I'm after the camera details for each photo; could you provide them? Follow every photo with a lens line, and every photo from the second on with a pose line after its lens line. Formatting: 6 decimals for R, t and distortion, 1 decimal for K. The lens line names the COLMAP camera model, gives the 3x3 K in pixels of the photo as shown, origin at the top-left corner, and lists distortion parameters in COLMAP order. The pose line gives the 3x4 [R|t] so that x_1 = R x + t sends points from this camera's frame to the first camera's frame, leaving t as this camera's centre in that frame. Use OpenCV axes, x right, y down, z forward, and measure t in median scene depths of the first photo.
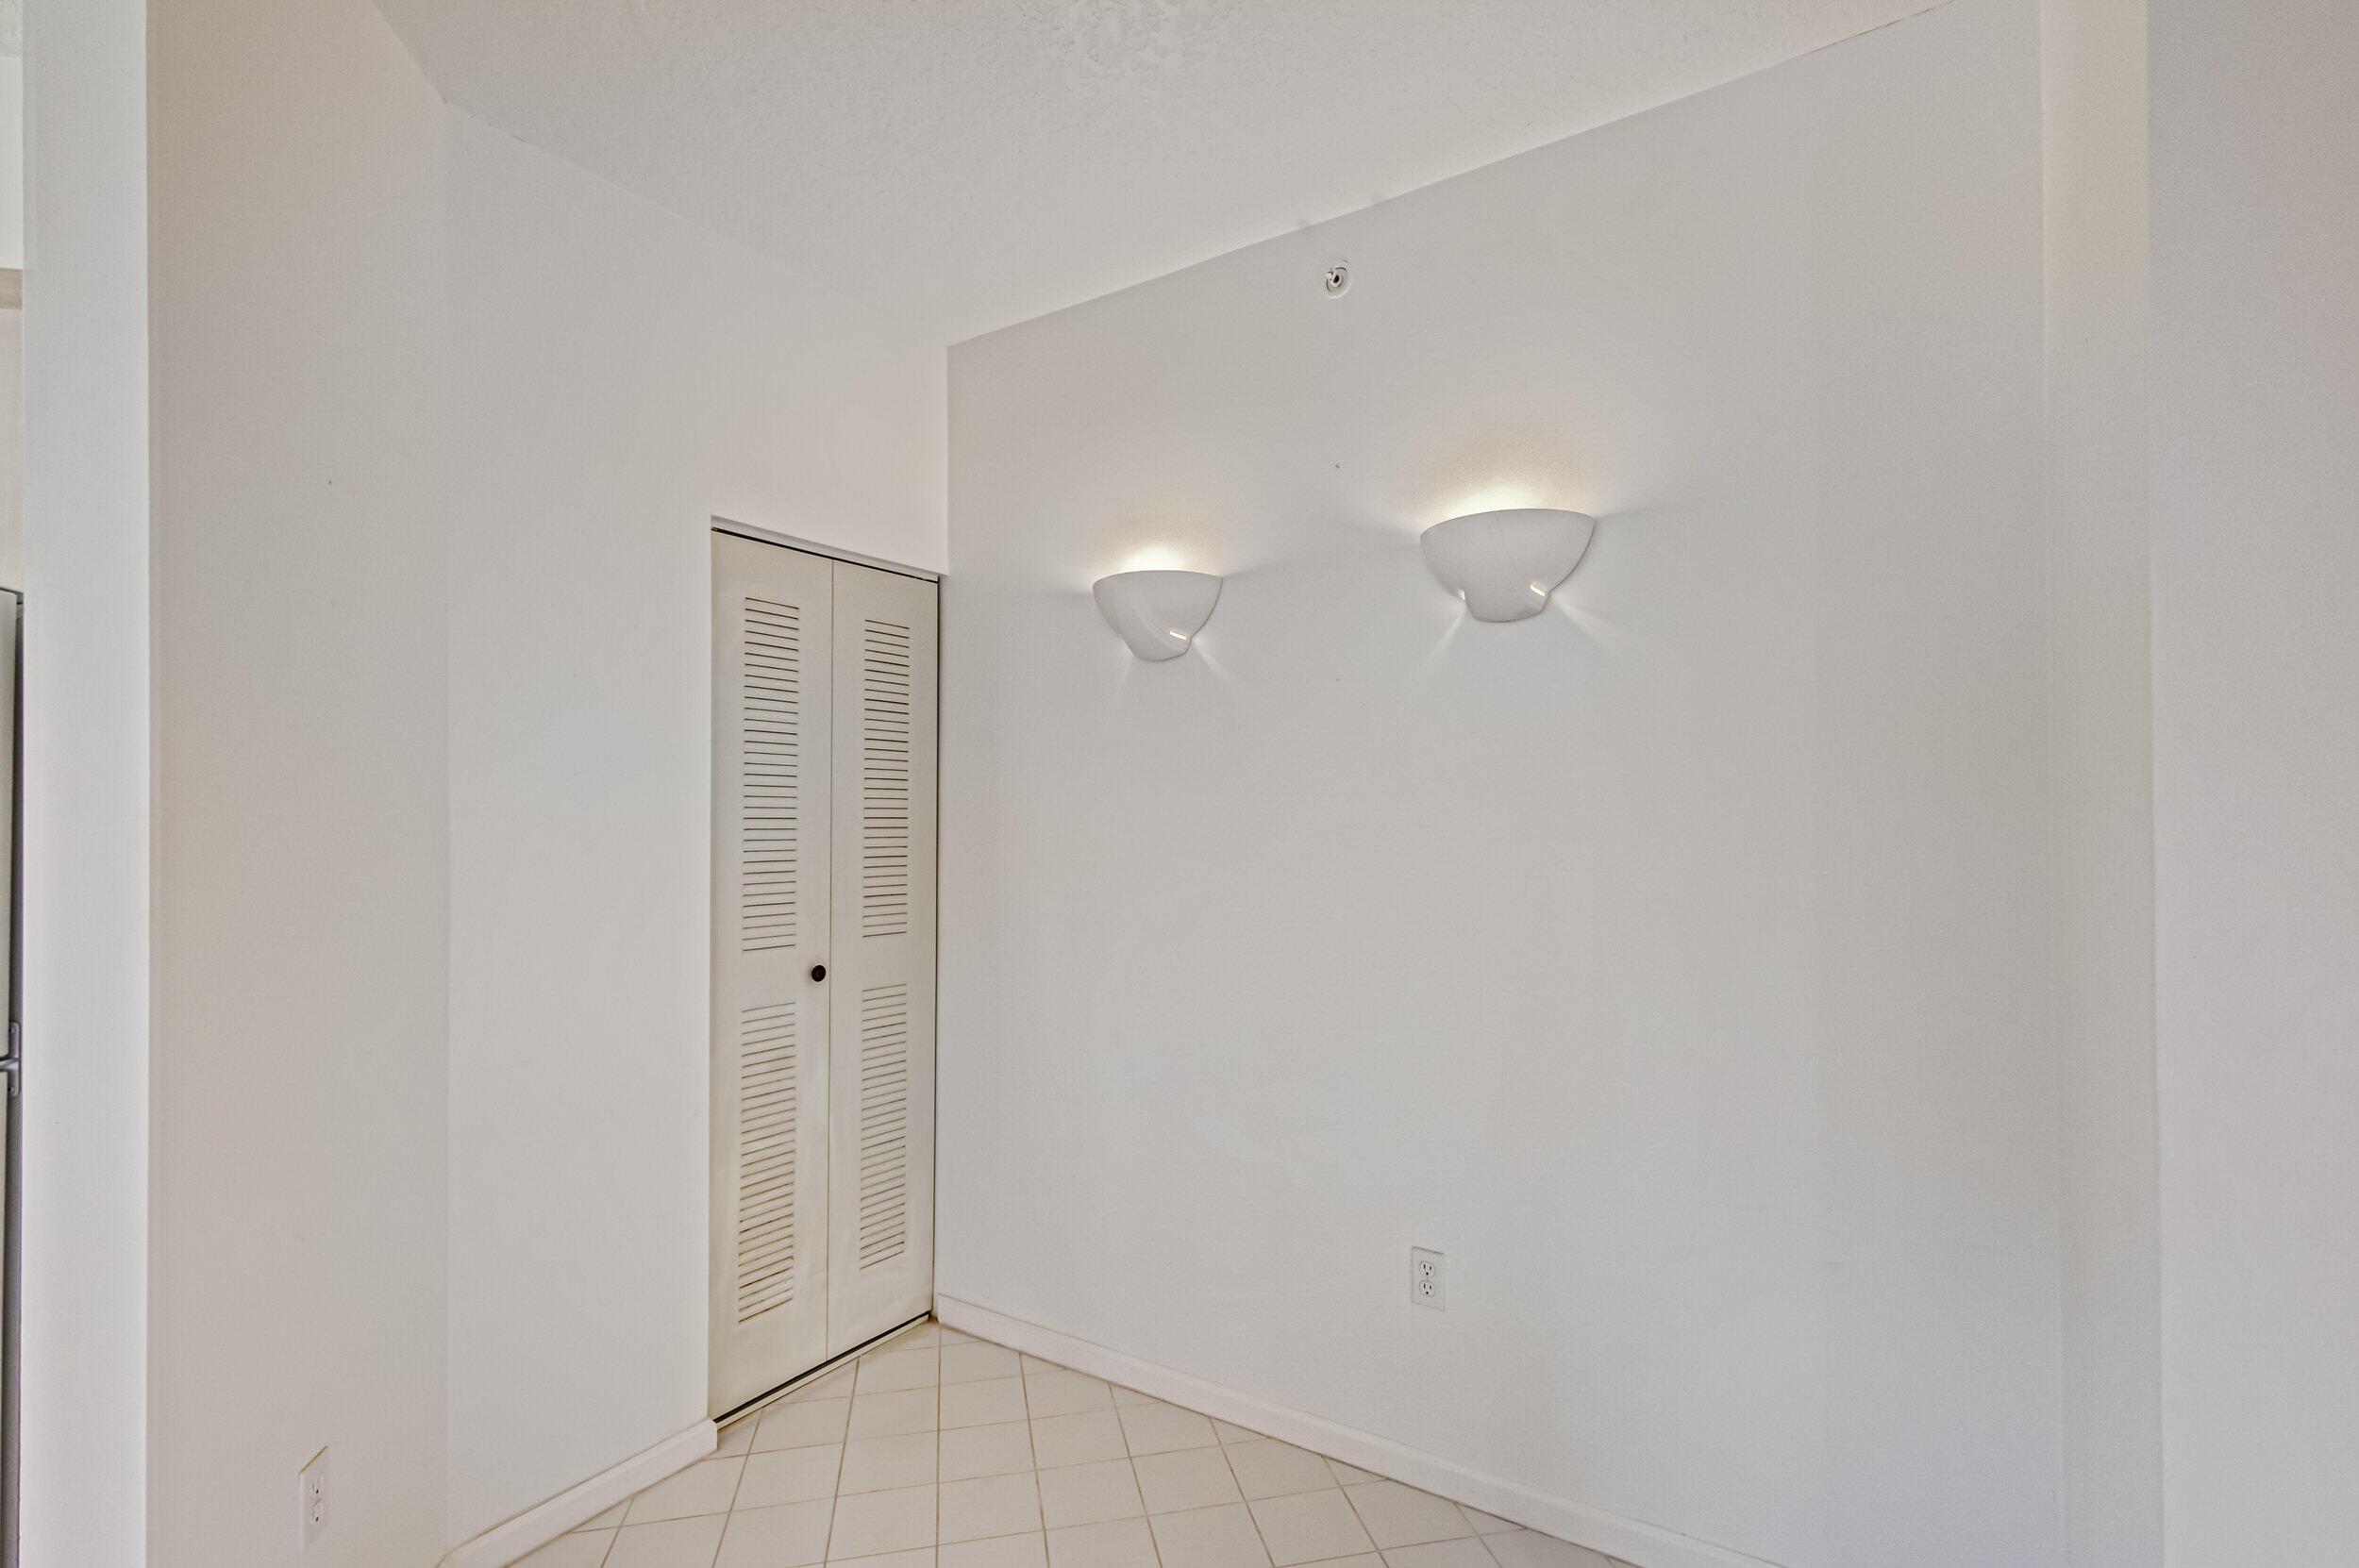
lens RADIAL K [[1104.8, 0, 1179.7], [0, 1104.8, 809.7], [0, 0, 1]] dist [0.008156, -0.004840]
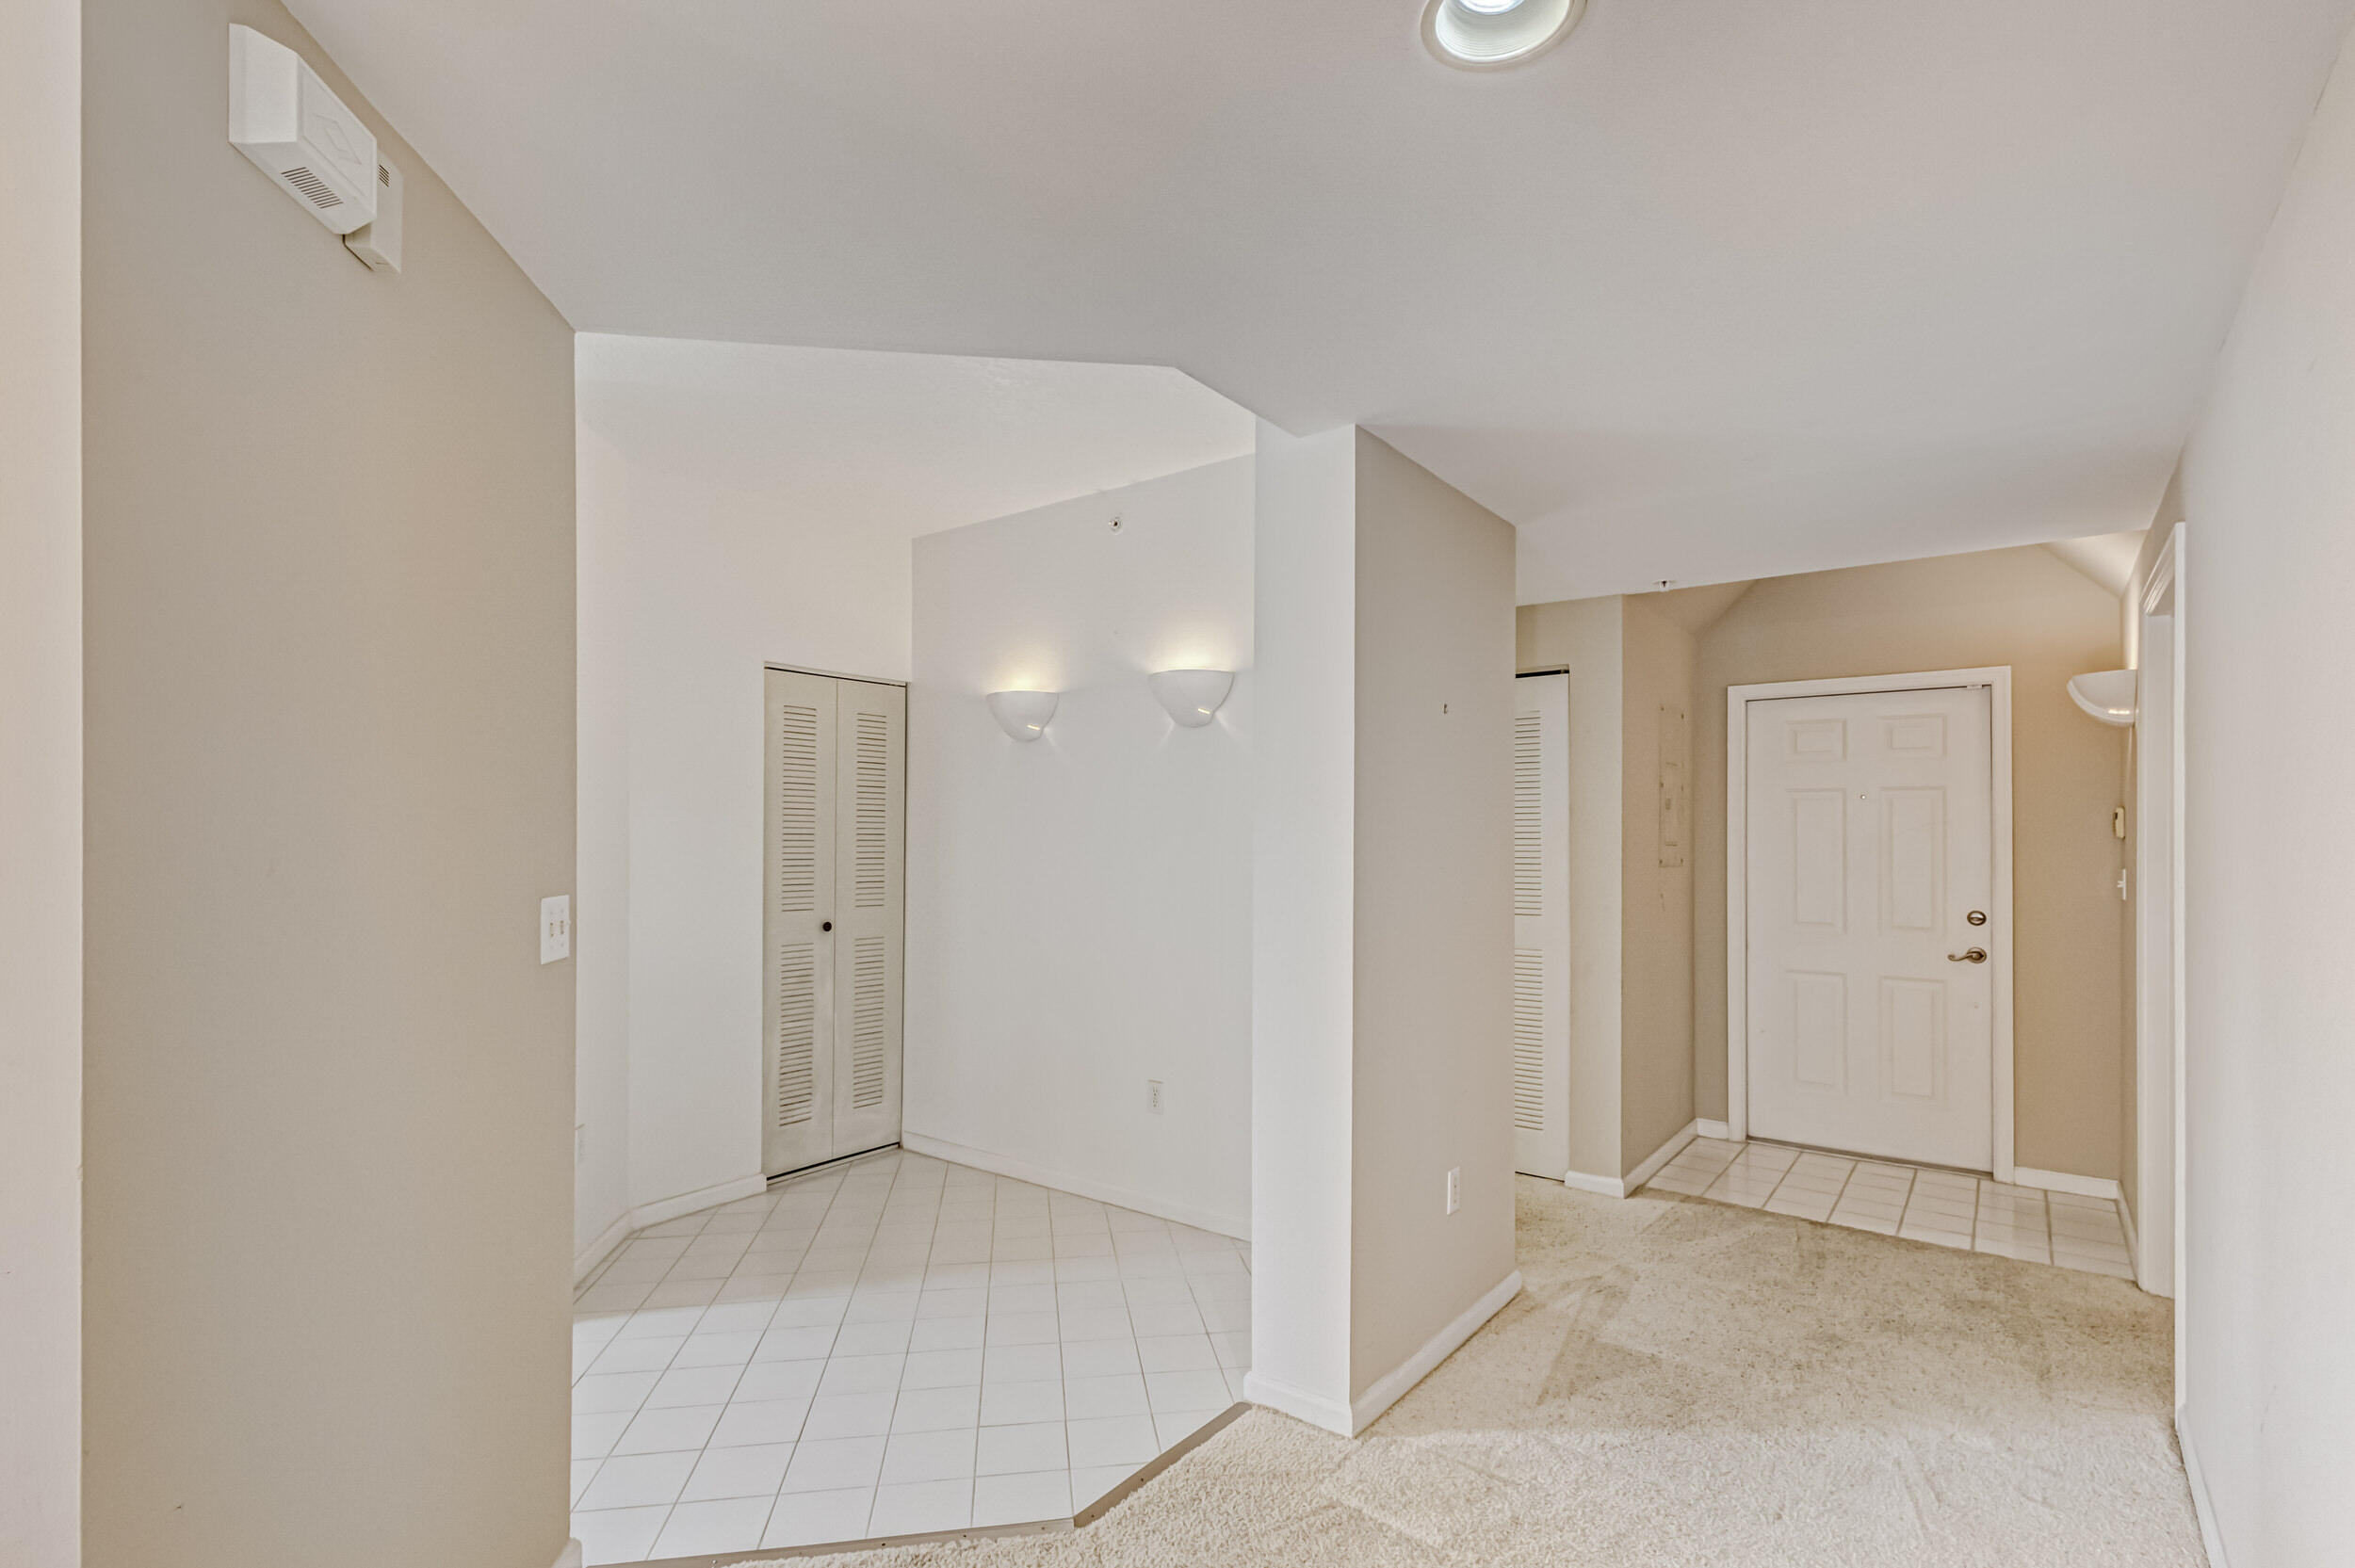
lens RADIAL K [[1102.9, 0, 1164.8], [0, 1102.9, 842.3], [0, 0, 1]] dist [0.008156, -0.004840]
pose [[0.997357, 0.008288, -0.072178, 0.308340], [-0.007325, 0.999881, 0.013590, -0.006614], [0.072282, -0.013026, 0.997299, -0.640377]]
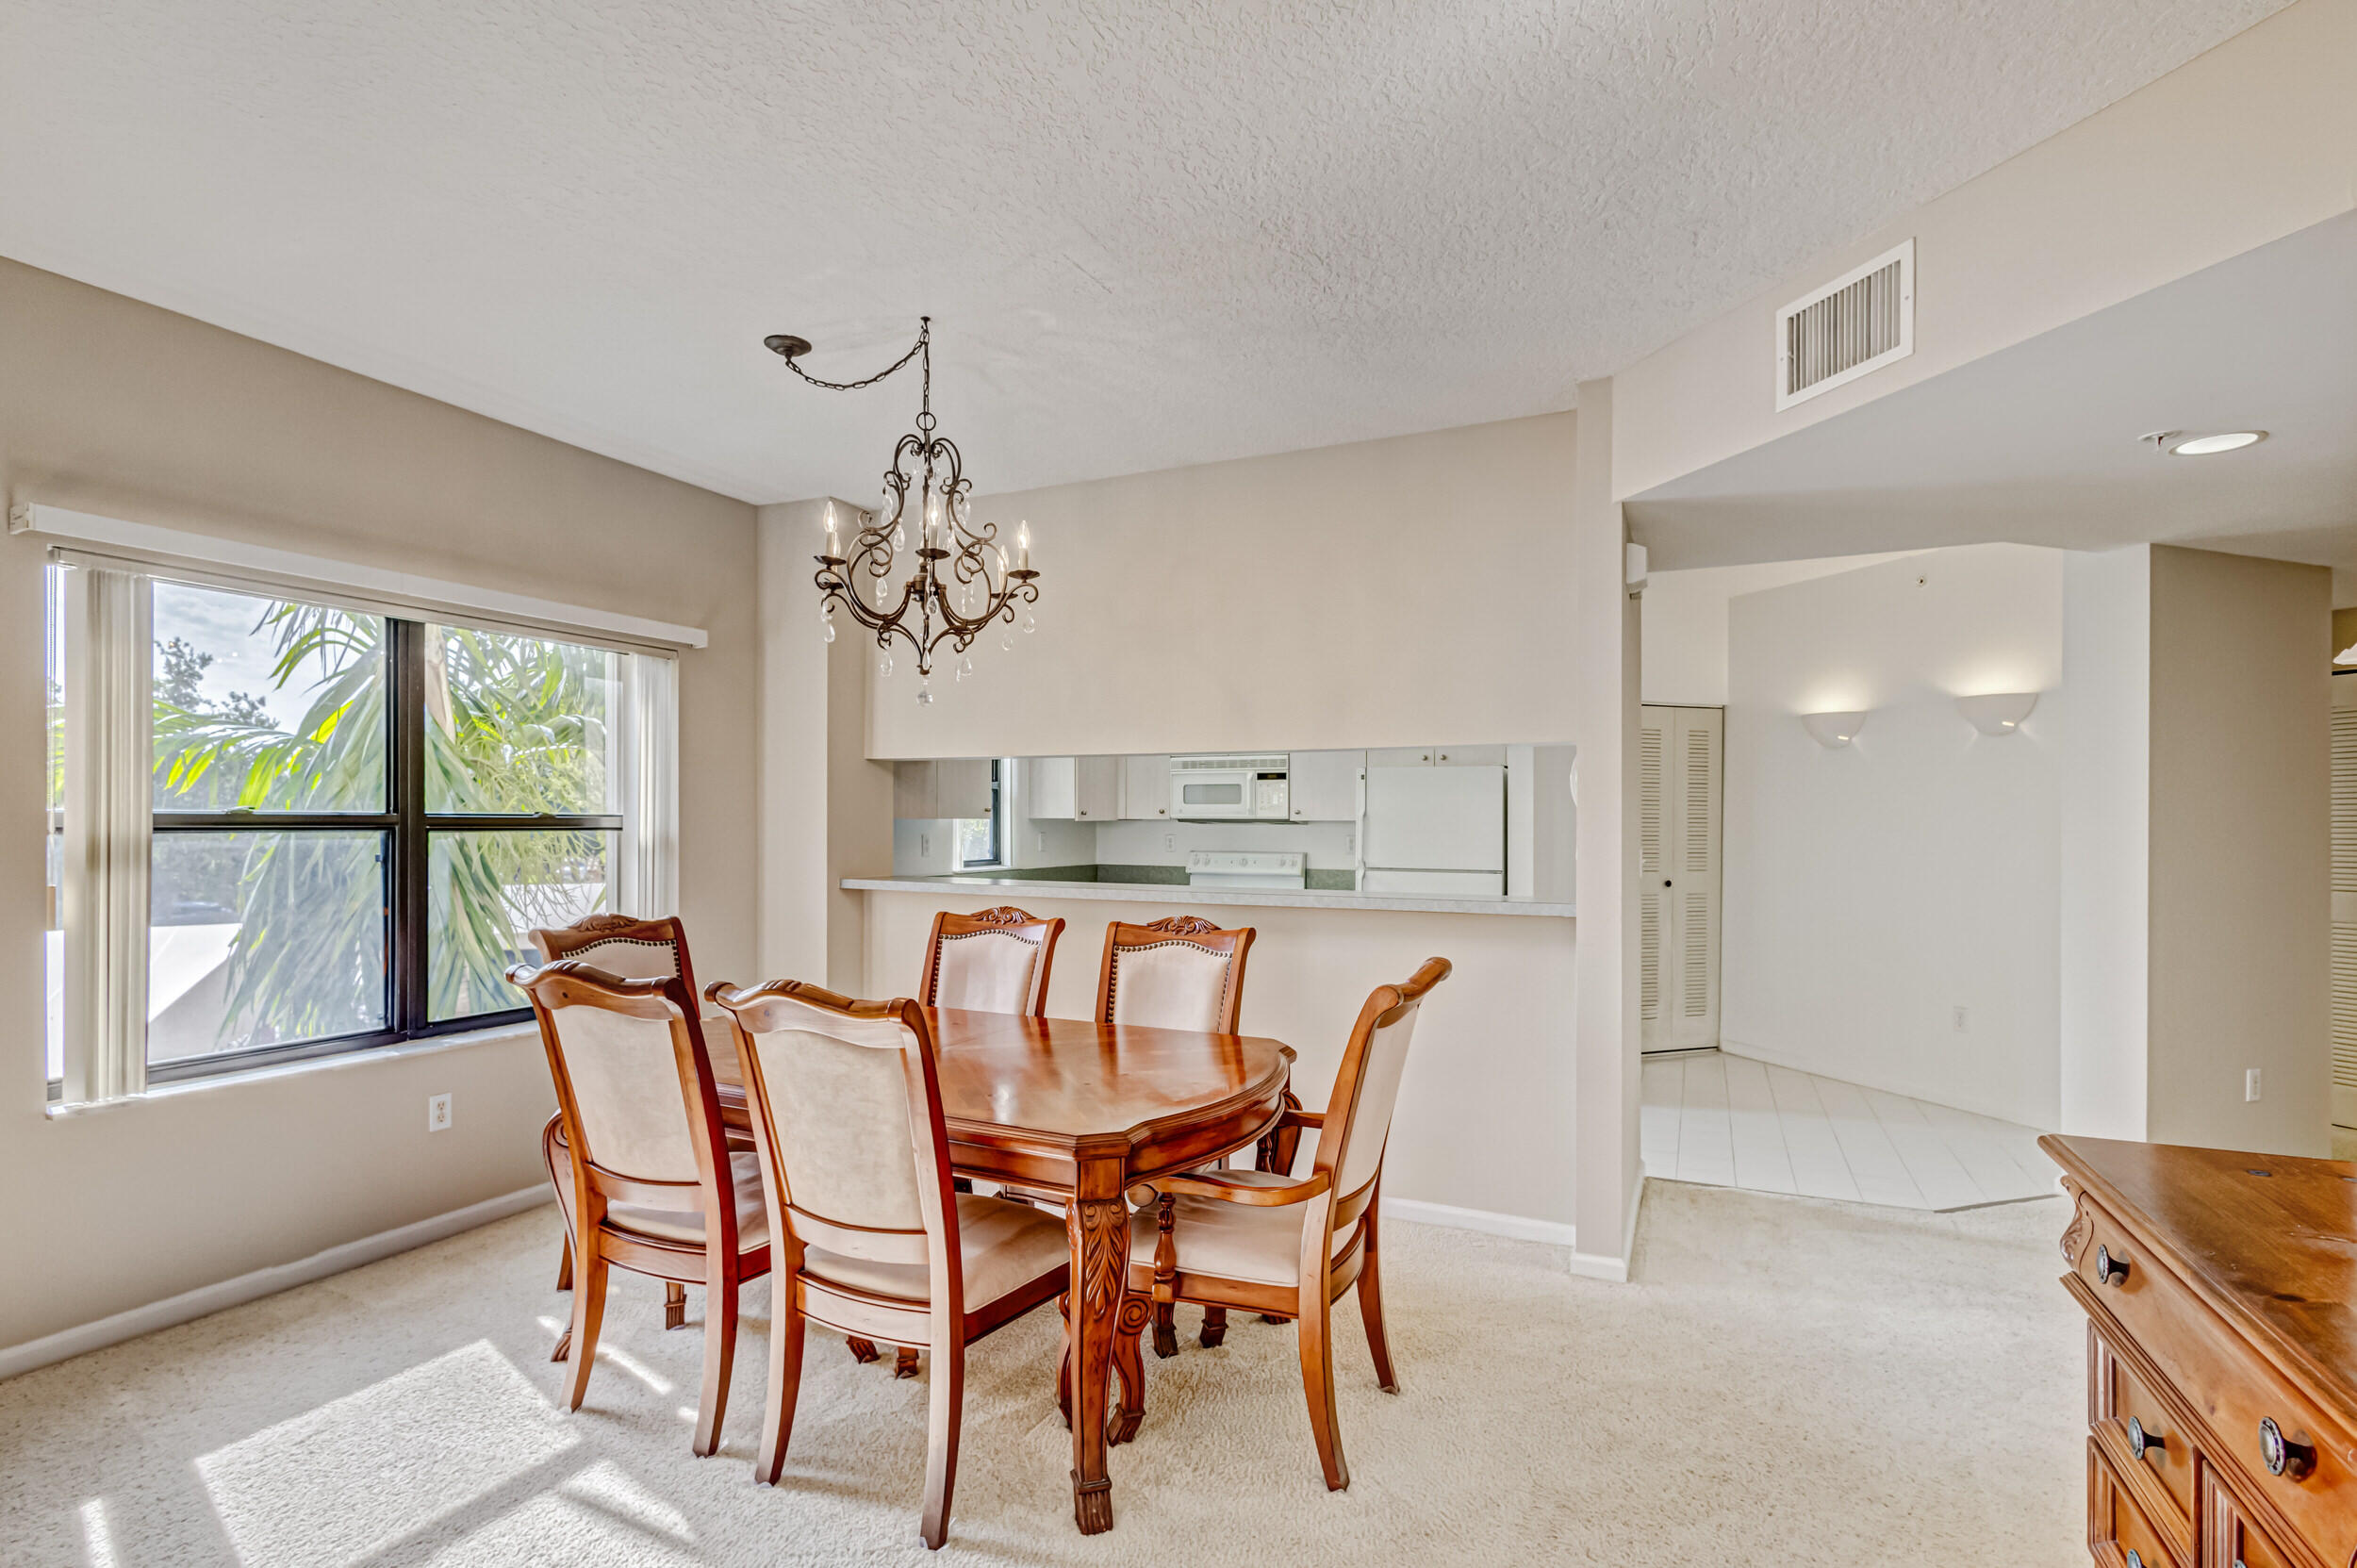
lens RADIAL K [[1104.0, 0, 1158.9], [0, 1104.0, 820.4], [0, 0, 1]] dist [0.008156, -0.004840]
pose [[0.787352, 0.005660, -0.616478, 0.278381], [0.005190, 0.999862, 0.015809, -0.031791], [0.616482, -0.015646, 0.787214, -1.558822]]
